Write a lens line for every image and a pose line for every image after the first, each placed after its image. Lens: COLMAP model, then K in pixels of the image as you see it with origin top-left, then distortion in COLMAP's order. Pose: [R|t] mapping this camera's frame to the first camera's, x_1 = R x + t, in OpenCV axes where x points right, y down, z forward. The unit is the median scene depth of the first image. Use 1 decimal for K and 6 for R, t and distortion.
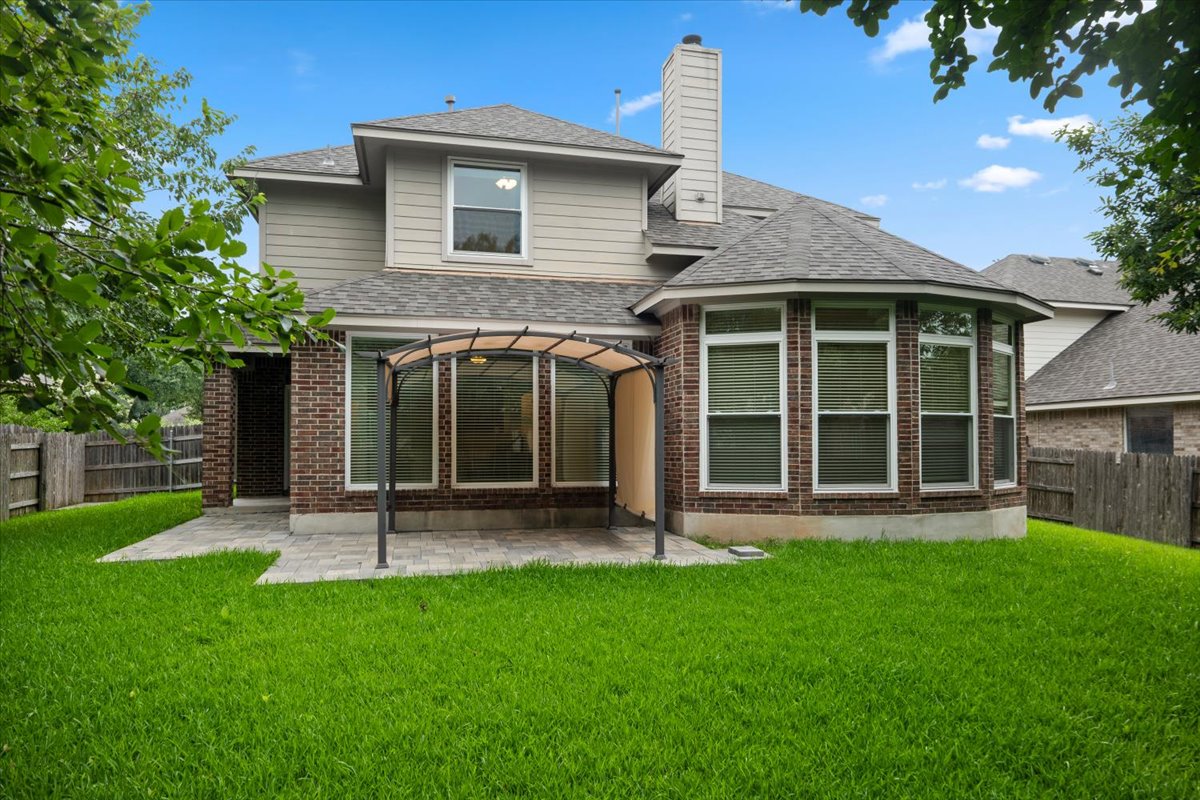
lens RADIAL K [[767.7, 0, 599.9], [0, 767.7, 405.8], [0, 0, 1]] dist [-0.006621, -0.000692]
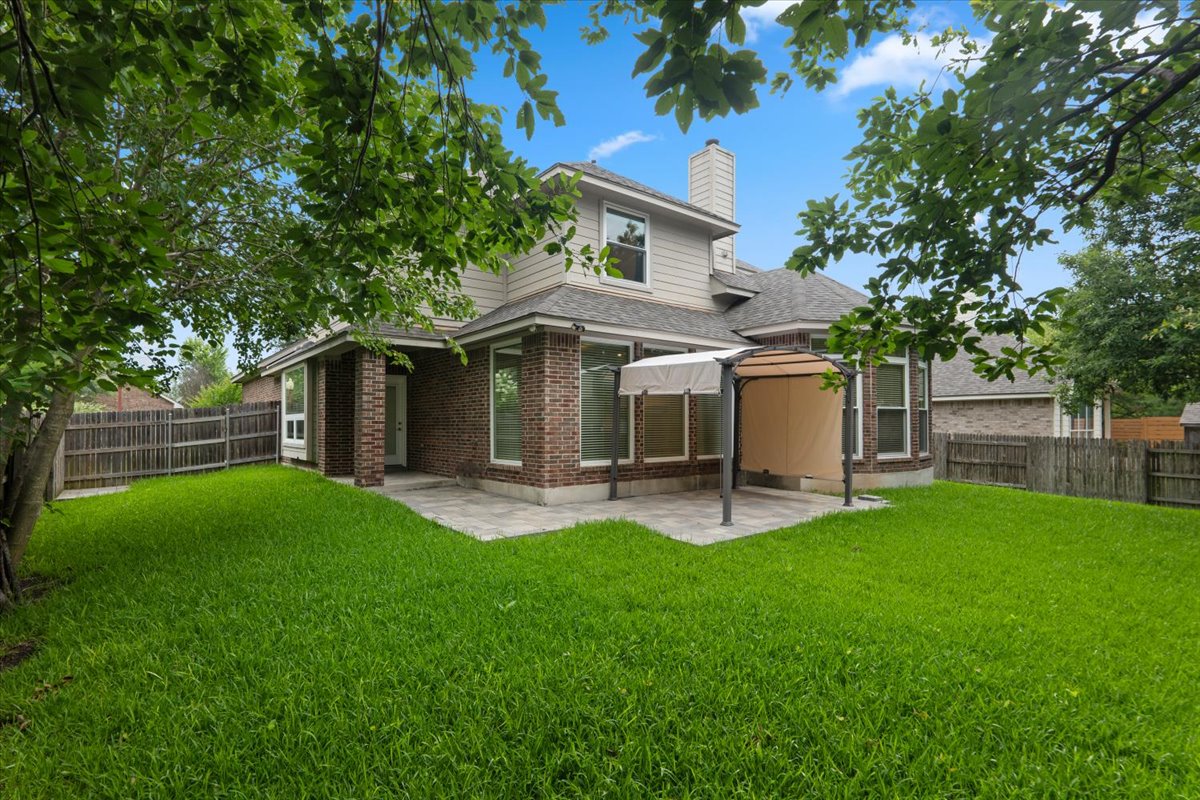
lens RADIAL K [[569.1, 0, 600.2], [0, 569.1, 399.3], [0, 0, 1]] dist [0.007974, 0.001899]
pose [[0.909151, 0.017997, 0.416077, -0.635266], [-0.020803, 0.999781, 0.002211, 0.000718], [-0.415946, -0.010666, 0.909327, 0.155912]]
